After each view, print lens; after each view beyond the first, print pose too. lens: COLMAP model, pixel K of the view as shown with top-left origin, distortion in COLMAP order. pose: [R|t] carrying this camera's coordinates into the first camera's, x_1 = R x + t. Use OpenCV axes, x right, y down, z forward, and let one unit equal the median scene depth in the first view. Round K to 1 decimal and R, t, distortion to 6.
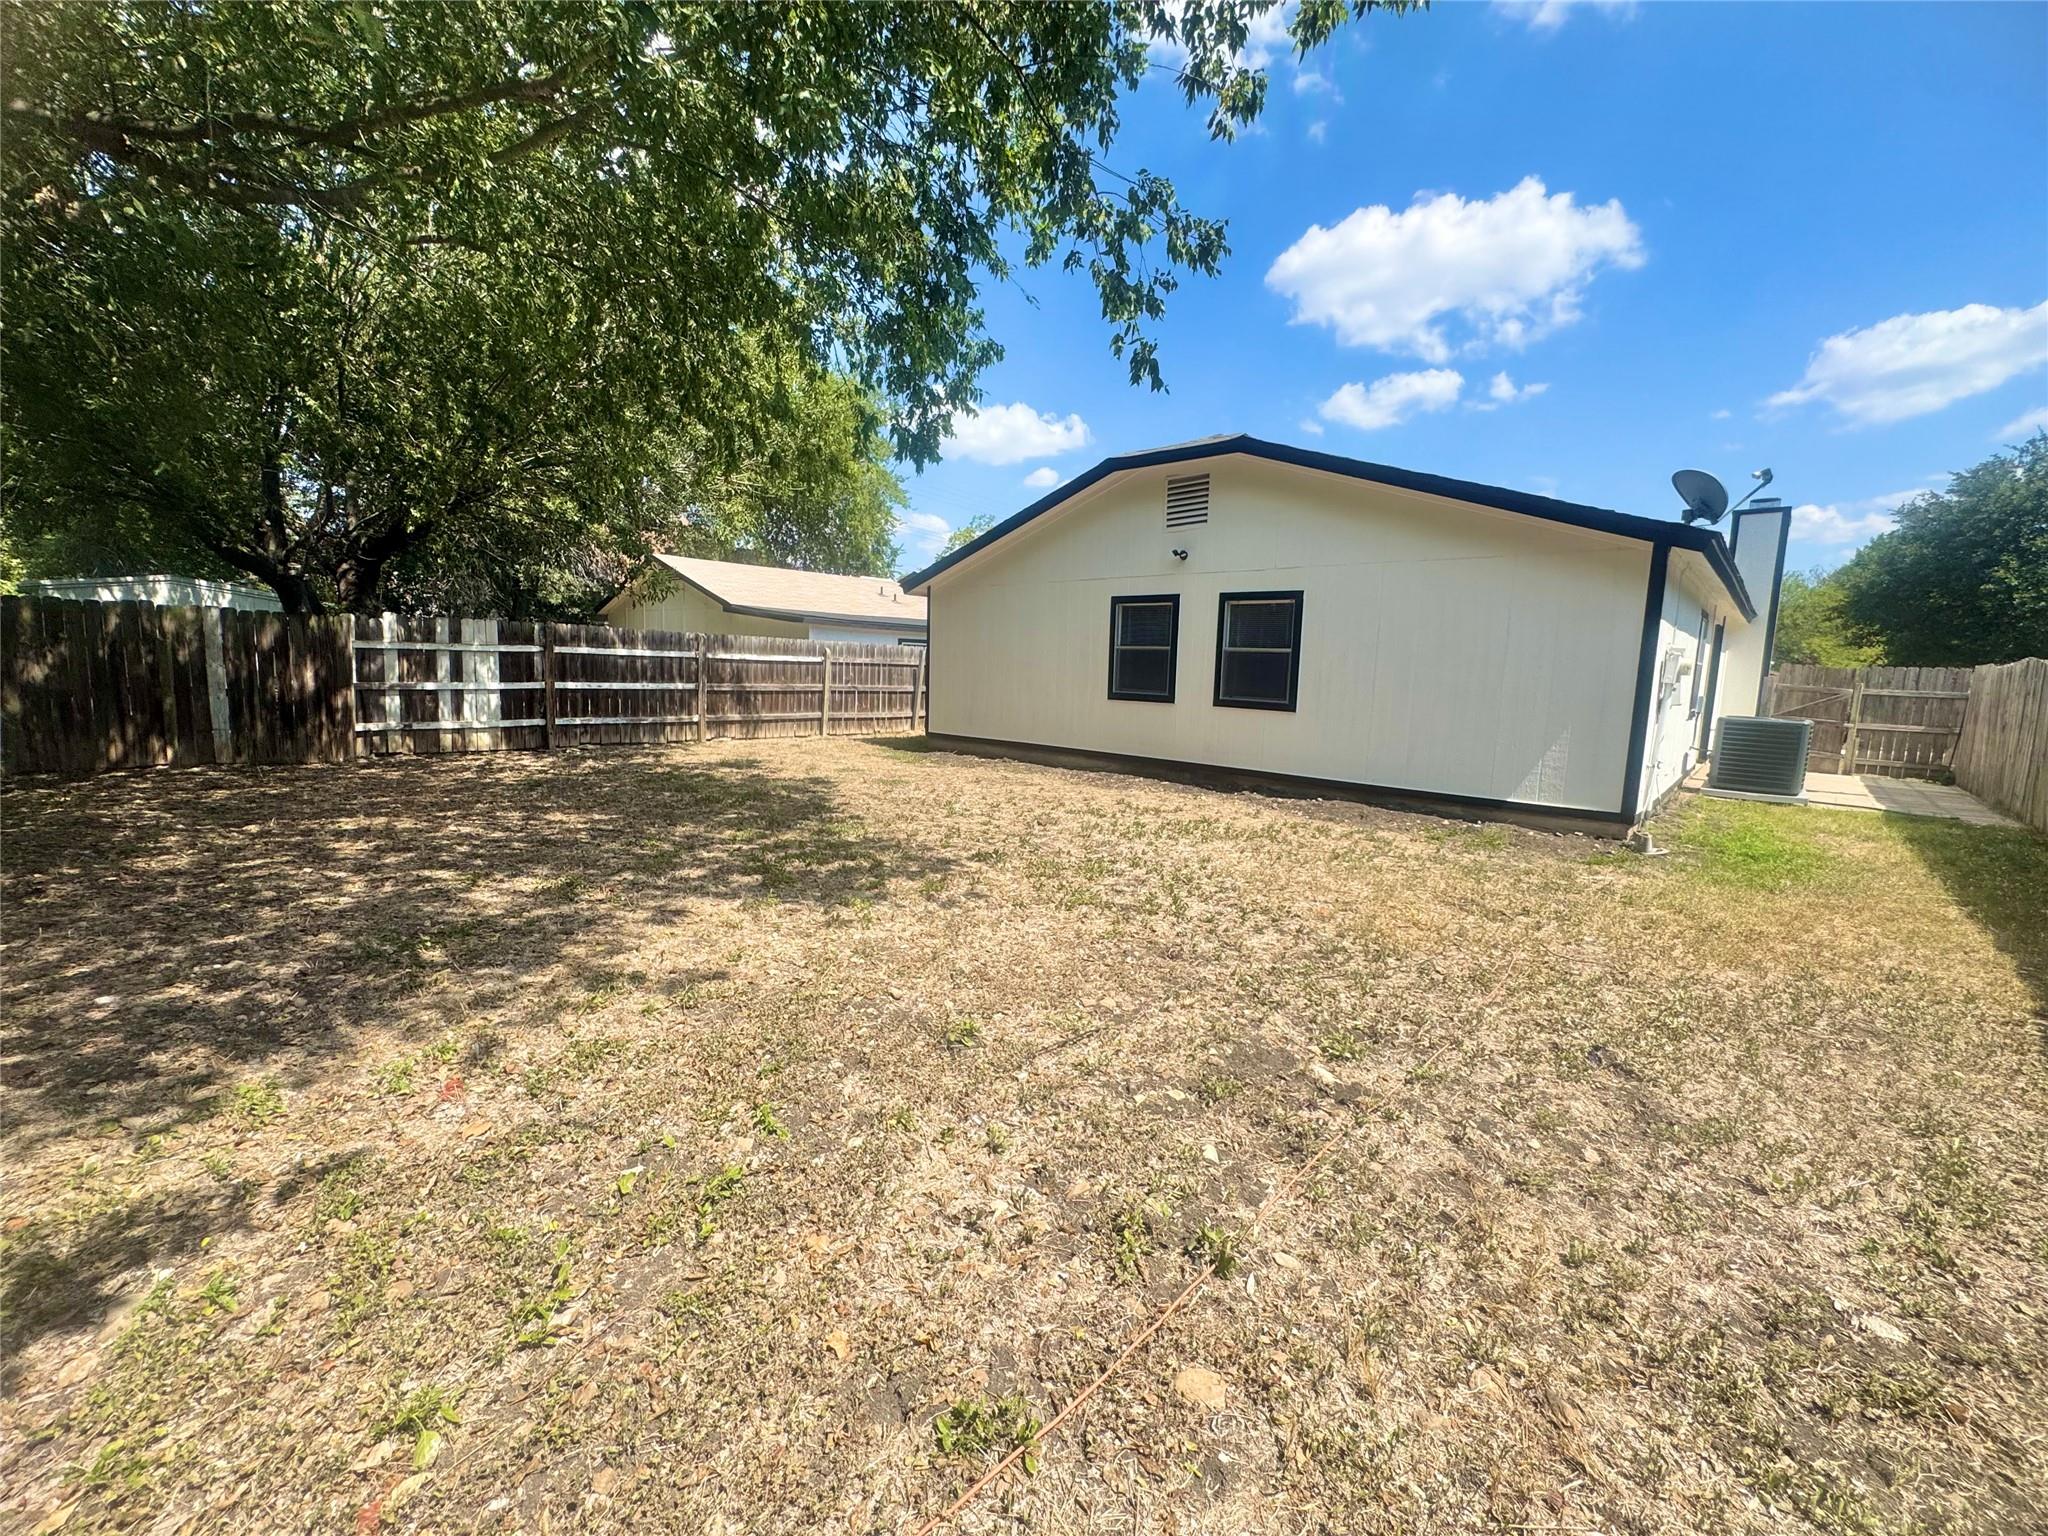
lens RADIAL K [[821.3, 0, 1024.0], [0, 821.3, 768.0], [0, 0, 1]] dist [-0.002793, -0.000307]
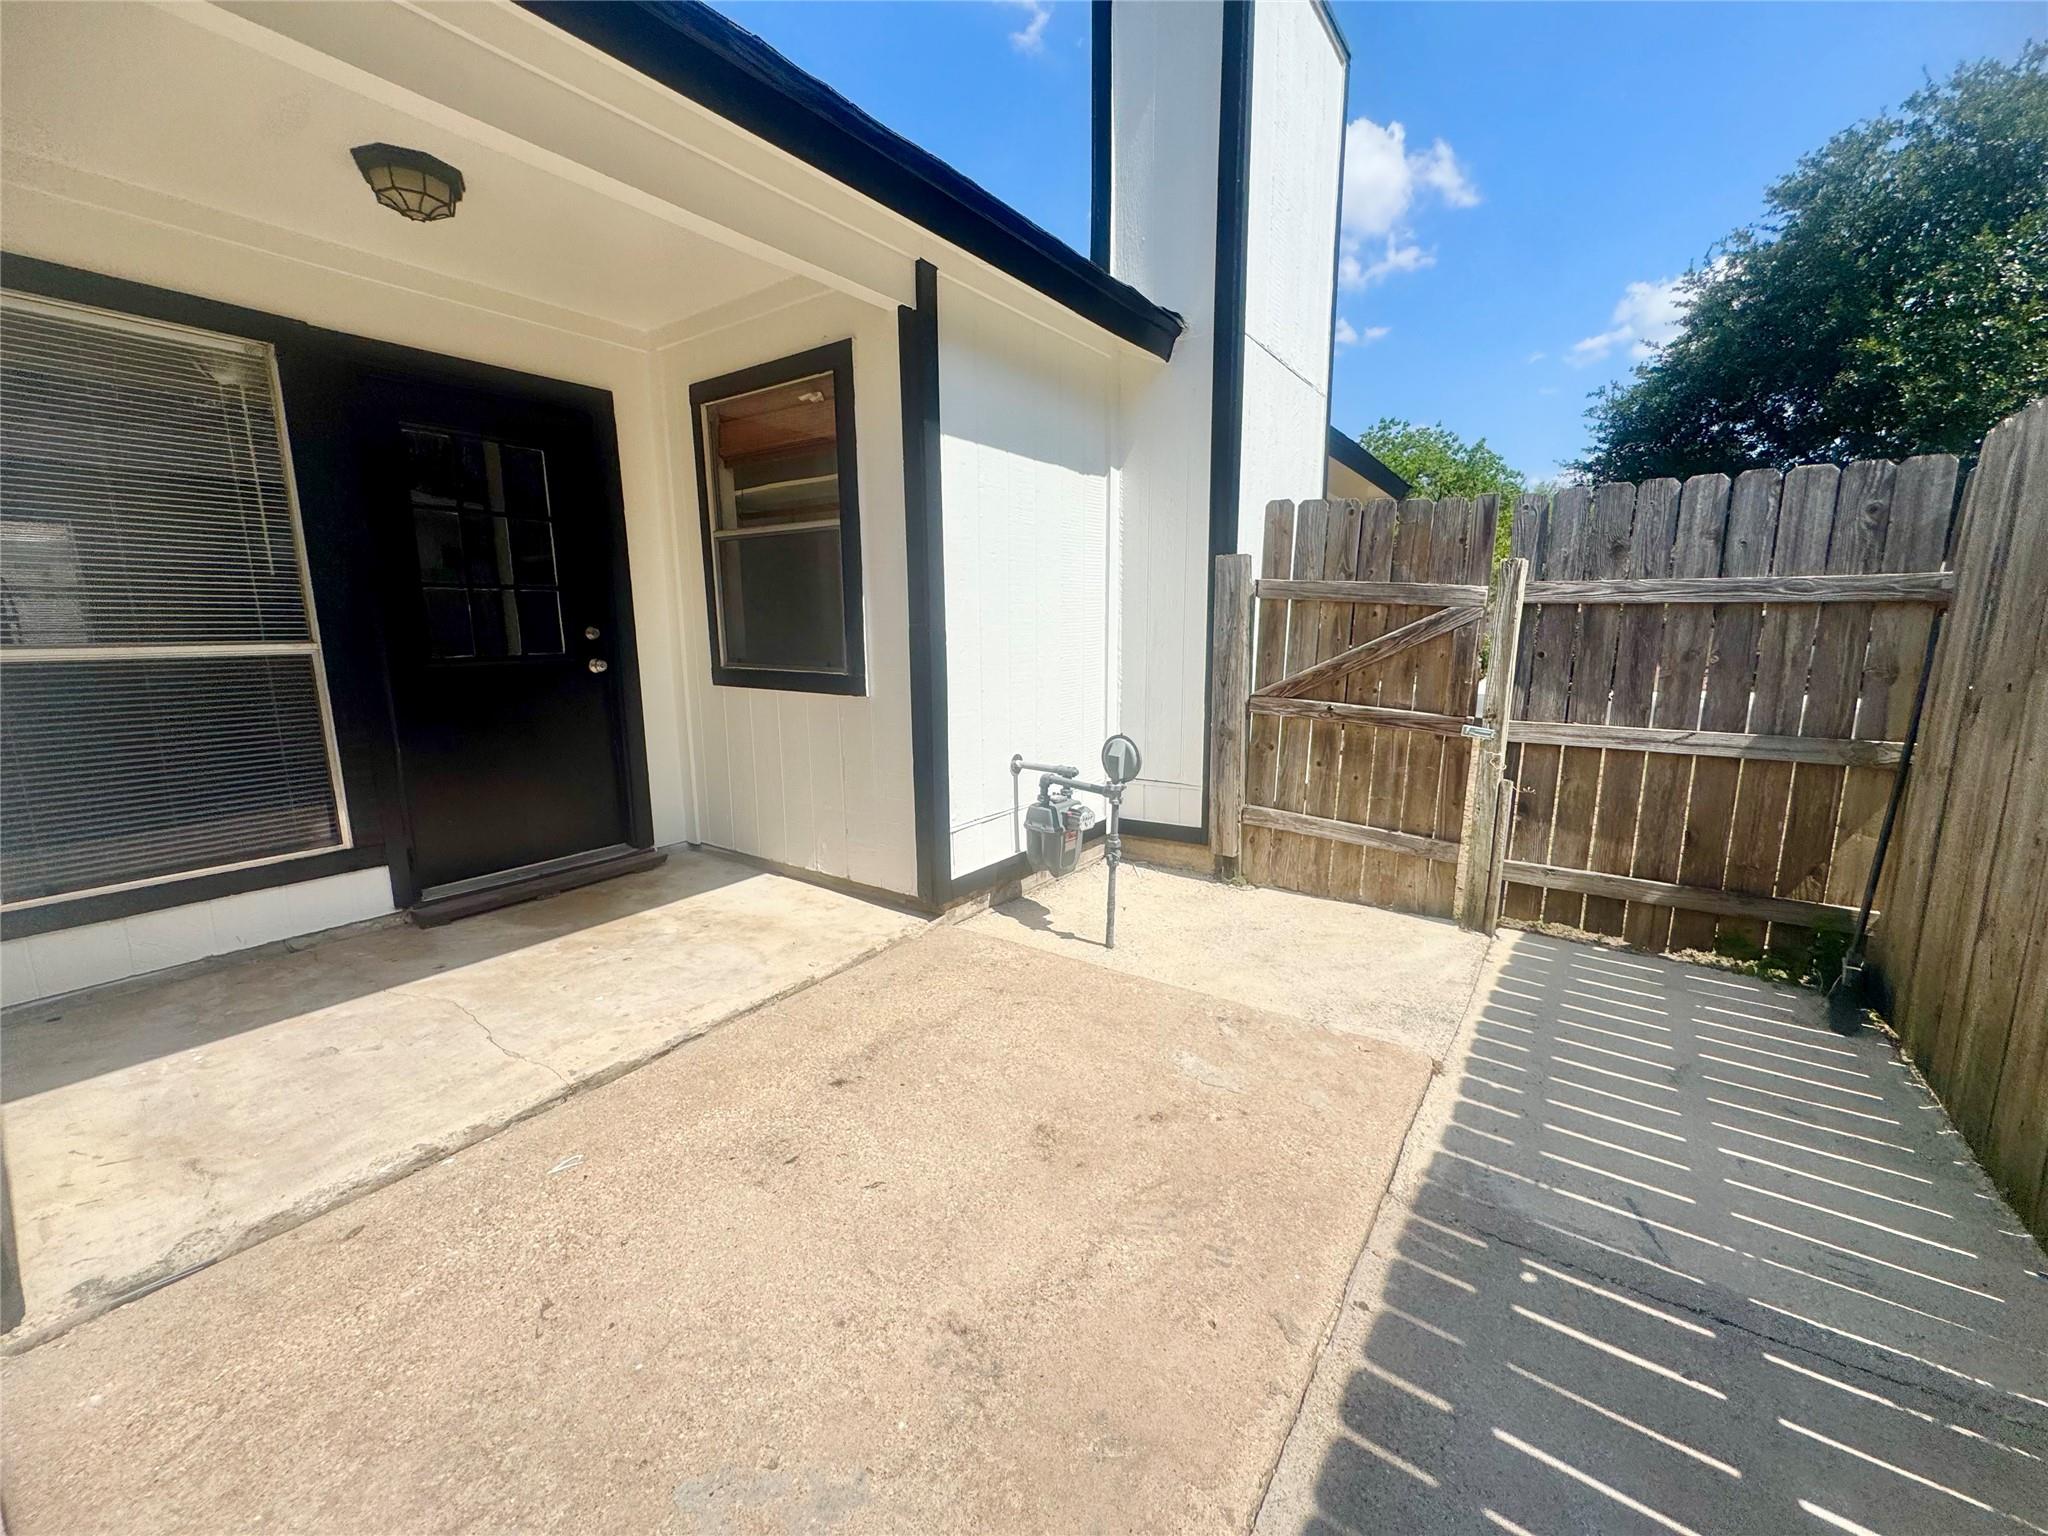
lens RADIAL K [[821.3, 0, 1024.0], [0, 821.3, 768.0], [0, 0, 1]] dist [-0.002793, -0.000307]
pose [[0.990489, -0.055600, 0.125855, 0.316129], [0.049568, 0.997490, 0.050569, -0.022752], [-0.128350, -0.043850, 0.990759, 0.290370]]
